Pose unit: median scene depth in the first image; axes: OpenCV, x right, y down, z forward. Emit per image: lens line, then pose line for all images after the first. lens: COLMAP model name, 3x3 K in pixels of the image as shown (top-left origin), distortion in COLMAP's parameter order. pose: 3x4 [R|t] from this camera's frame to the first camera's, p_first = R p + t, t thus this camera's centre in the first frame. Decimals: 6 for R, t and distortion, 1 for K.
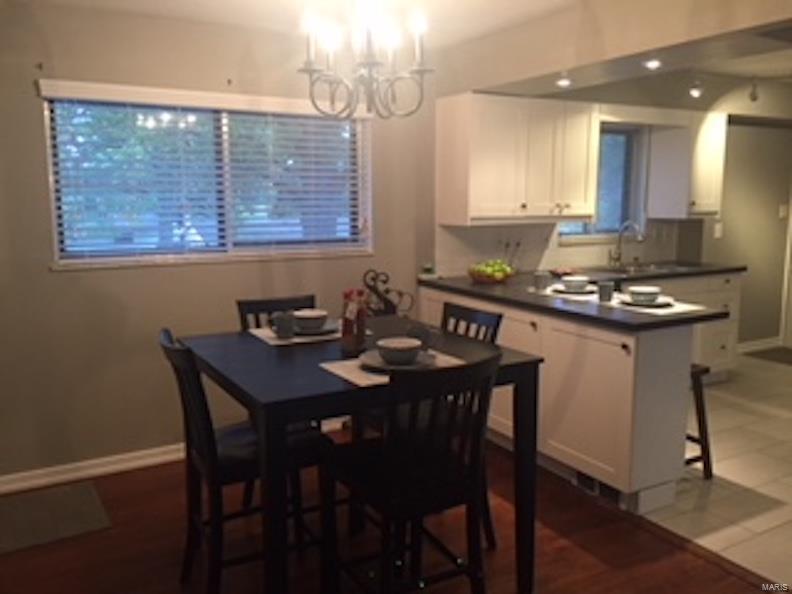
lens RADIAL K [[682.6, 0, 396.0], [0, 682.6, 297.0], [0, 0, 1]] dist [0.085544, -0.104751]
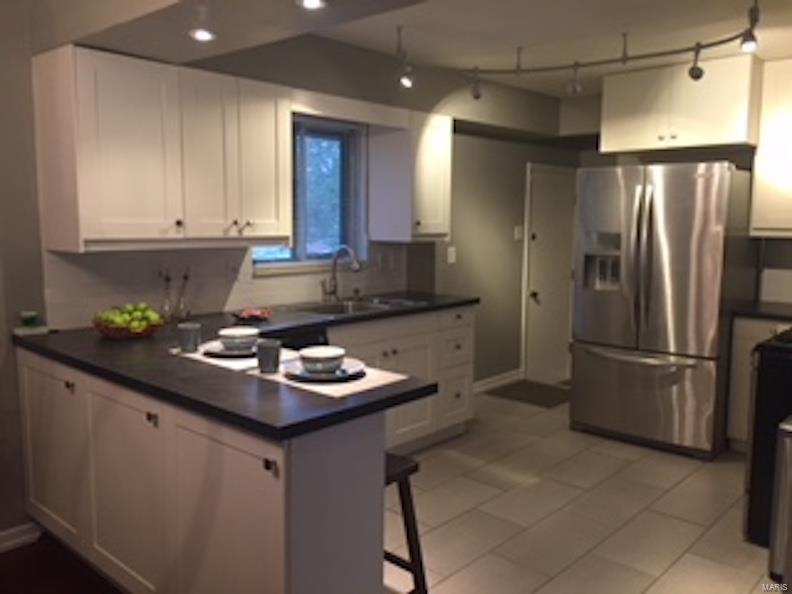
lens RADIAL K [[682.6, 0, 396.0], [0, 682.6, 297.0], [0, 0, 1]] dist [0.085544, -0.104751]
pose [[0.950485, -0.026087, 0.309673, 0.162190], [0.034000, 0.999218, -0.020180, -0.034534], [-0.308905, 0.029710, 0.950629, 0.255268]]
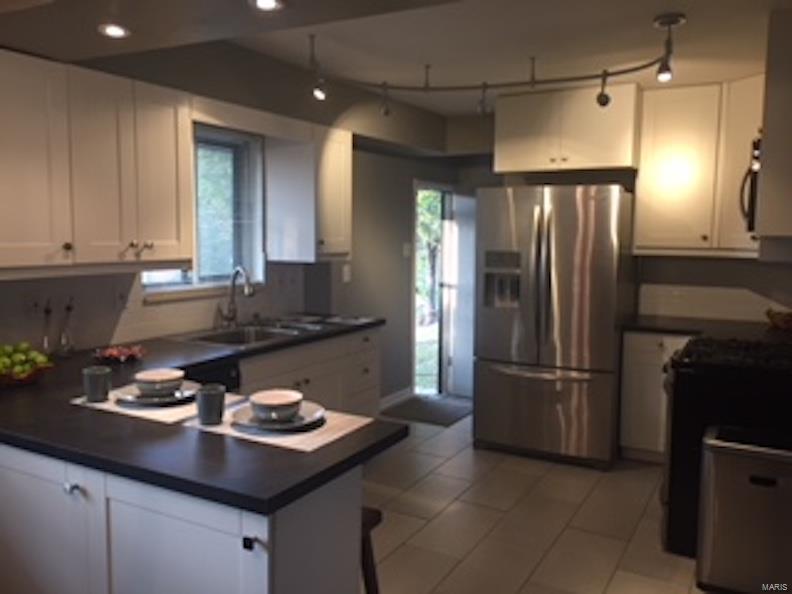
lens RADIAL K [[682.6, 0, 396.0], [0, 682.6, 297.0], [0, 0, 1]] dist [0.085544, -0.104751]
pose [[0.856504, -0.039934, 0.514594, 0.110094], [0.061487, 0.997797, -0.024909, -0.053365], [-0.512465, 0.052976, 0.857072, 0.322305]]
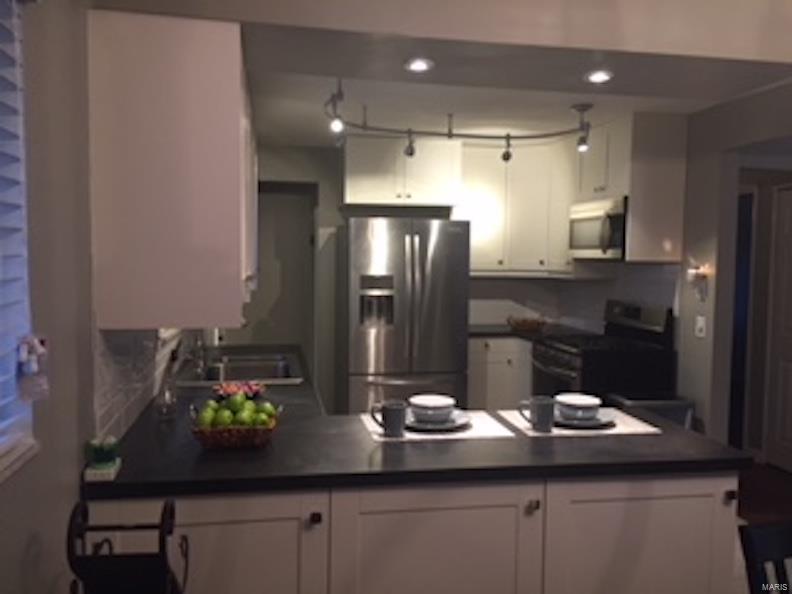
lens RADIAL K [[665.1, 0, 375.2], [0, 665.1, 297.0], [0, 0, 1]] dist [-0.001851, -0.002764]
pose [[0.370167, -0.048374, 0.927705, -0.219660], [0.114389, 0.993417, 0.006158, -0.099650], [-0.921895, 0.103840, 0.373264, 0.656358]]
